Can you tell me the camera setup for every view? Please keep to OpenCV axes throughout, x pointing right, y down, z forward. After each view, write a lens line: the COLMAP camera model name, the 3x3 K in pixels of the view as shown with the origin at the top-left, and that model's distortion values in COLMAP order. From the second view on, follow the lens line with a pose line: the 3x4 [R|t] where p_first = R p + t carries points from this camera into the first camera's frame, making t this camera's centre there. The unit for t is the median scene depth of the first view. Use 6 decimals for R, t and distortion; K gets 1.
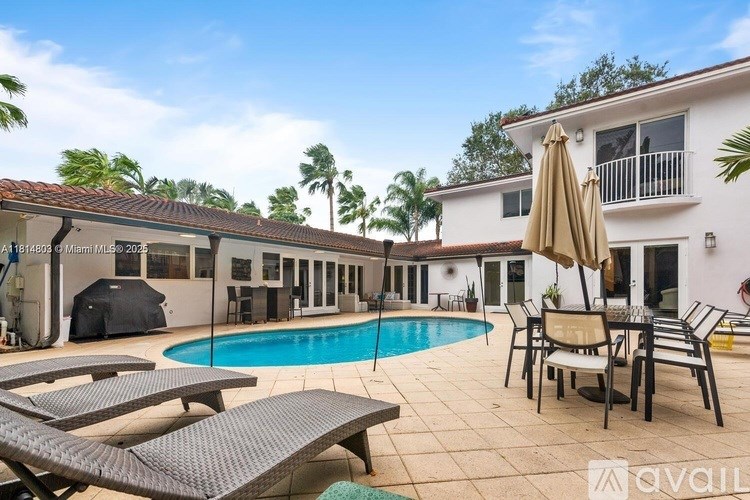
lens RADIAL K [[343.3, 0, 400.8], [0, 343.3, 276.9], [0, 0, 1]] dist [0.014590, -0.000250]
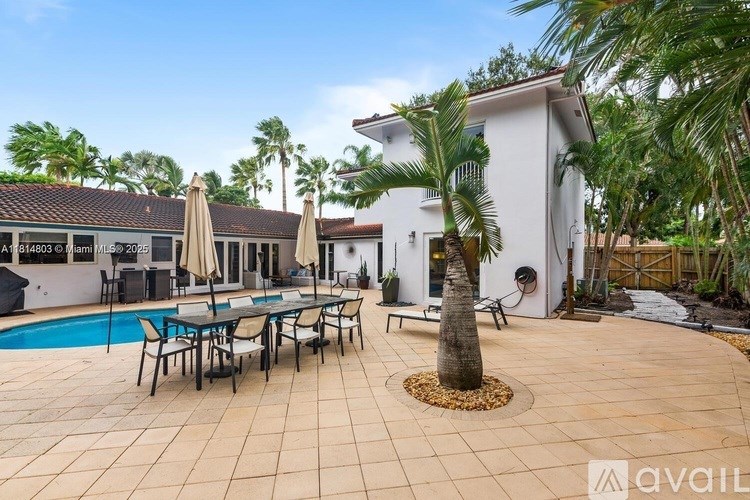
lens RADIAL K [[343.3, 0, 371.9], [0, 343.3, 248.4], [0, 0, 1]] dist [0.014590, -0.000250]
pose [[0.999992, 0.003272, 0.002080, 0.223022], [-0.003285, 0.999975, 0.006270, -0.031851], [-0.002060, -0.006277, 0.999978, -0.074625]]
